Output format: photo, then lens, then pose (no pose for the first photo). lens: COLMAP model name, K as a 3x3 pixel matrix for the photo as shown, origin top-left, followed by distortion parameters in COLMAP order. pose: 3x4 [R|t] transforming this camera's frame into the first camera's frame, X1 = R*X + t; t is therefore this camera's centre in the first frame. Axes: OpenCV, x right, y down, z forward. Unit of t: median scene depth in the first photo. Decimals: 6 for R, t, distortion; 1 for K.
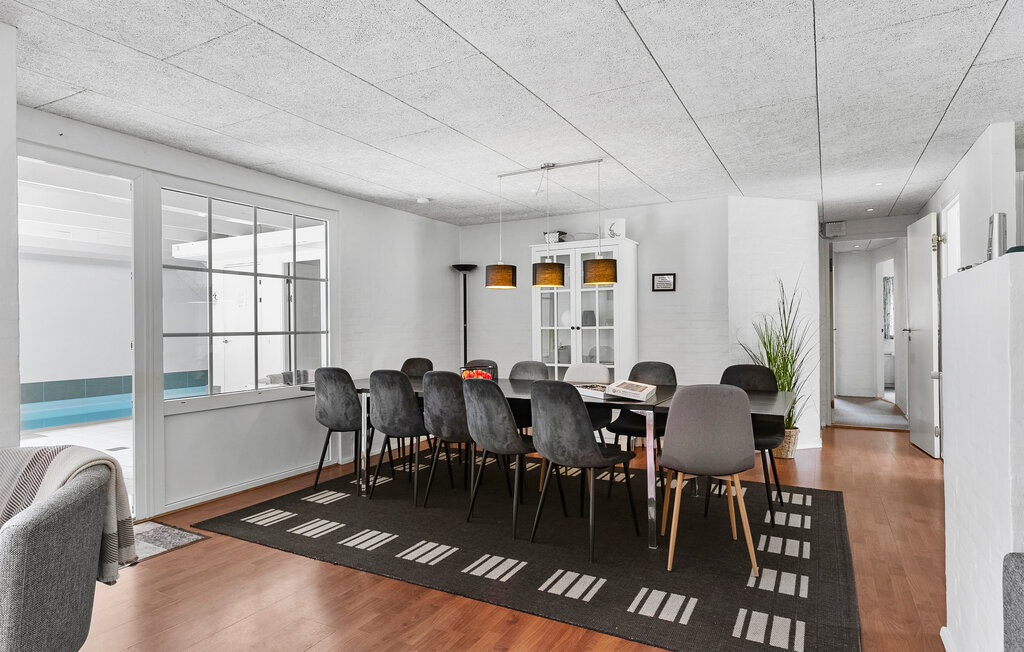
lens RADIAL K [[562.8, 0, 512.0], [0, 562.8, 326.0], [0, 0, 1]] dist [0.000322, 0.000012]
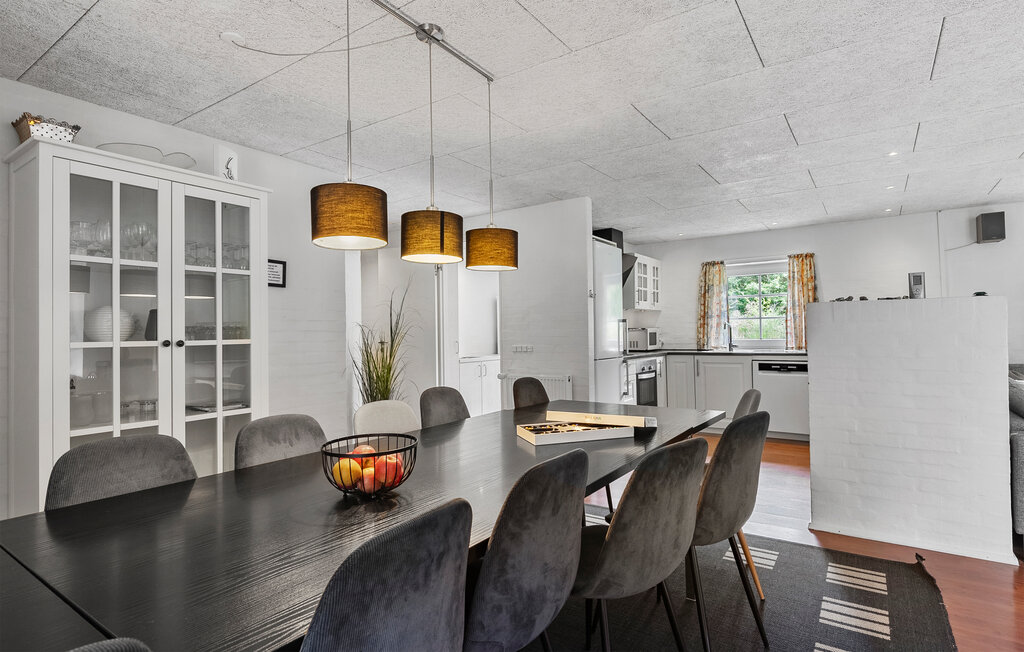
lens RADIAL K [[530.0, 0, 512.0], [0, 530.0, 326.0], [0, 0, 1]] dist [-0.001401, -0.000264]
pose [[0.105492, 0.024031, 0.994130, -0.314495], [0.019981, 0.999455, -0.026280, 0.006483], [-0.994219, 0.022636, 0.104954, 0.663273]]
